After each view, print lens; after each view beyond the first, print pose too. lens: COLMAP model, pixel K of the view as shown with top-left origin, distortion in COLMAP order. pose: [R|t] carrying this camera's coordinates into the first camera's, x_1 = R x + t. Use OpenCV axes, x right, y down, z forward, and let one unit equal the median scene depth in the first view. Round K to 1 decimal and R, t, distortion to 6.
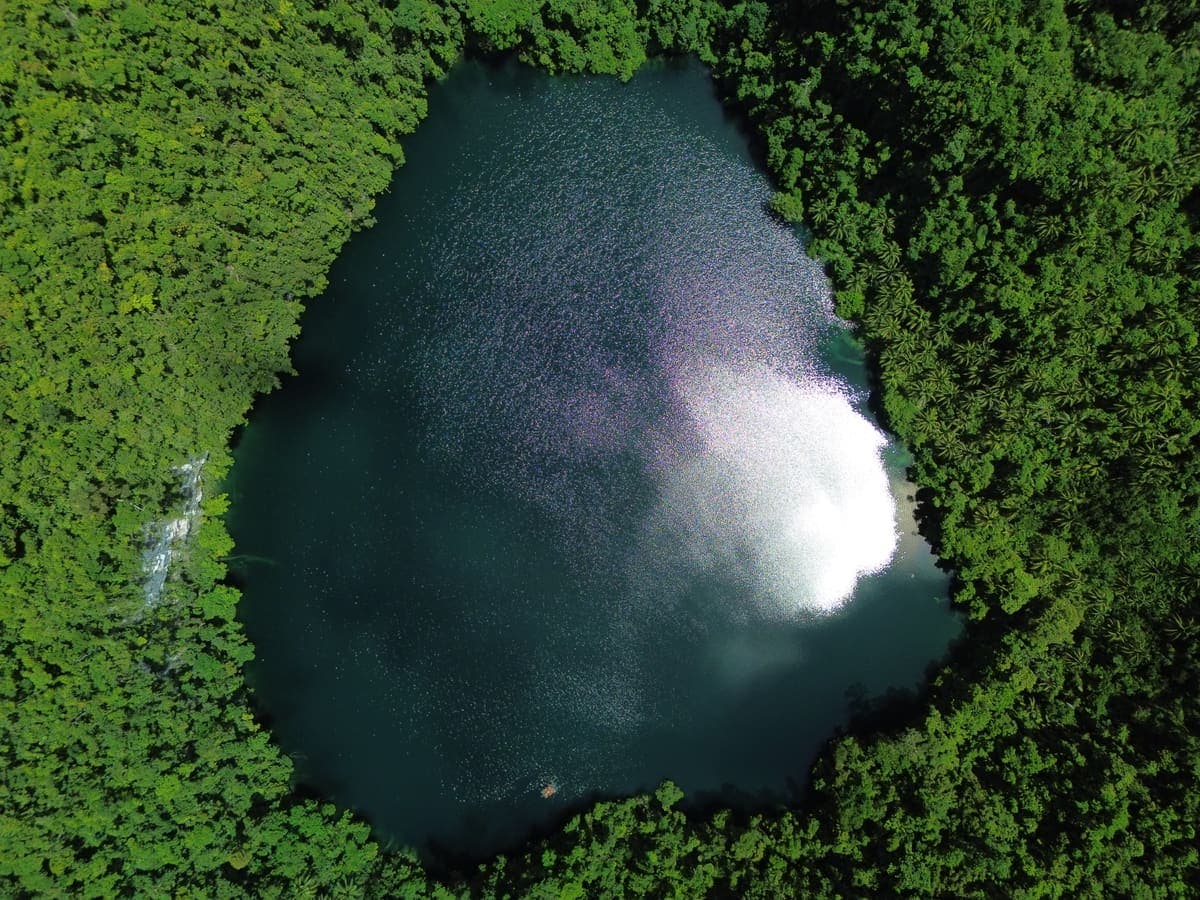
lens RADIAL K [[922.4, 0, 600.0], [0, 922.4, 450.0], [0, 0, 1]] dist [0.000474, -0.003402]
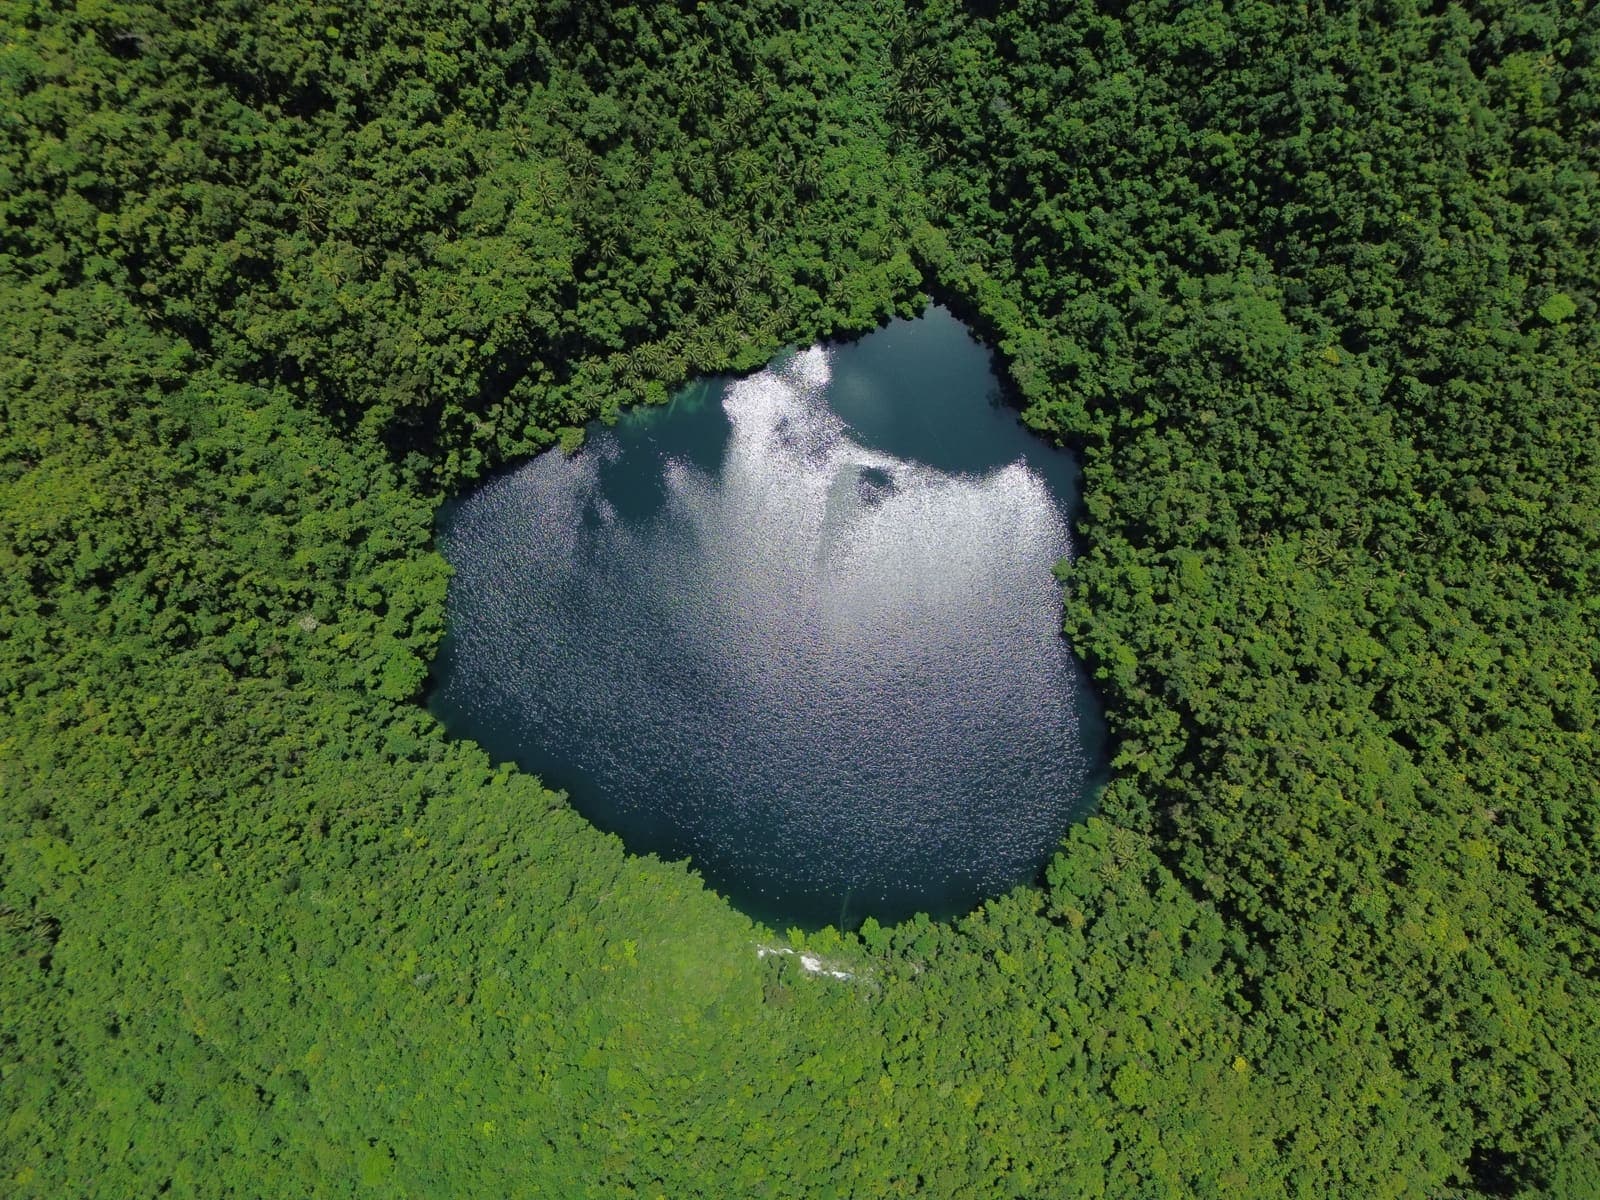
lens RADIAL K [[1229.8, 0, 800.0], [0, 1229.8, 600.0], [0, 0, 1]] dist [0.000474, -0.003402]
pose [[0.057526, -0.998292, 0.010145, 0.000554], [0.998344, 0.057527, -0.000267, 0.043288], [-0.000317, 0.010143, 0.999949, -0.613319]]
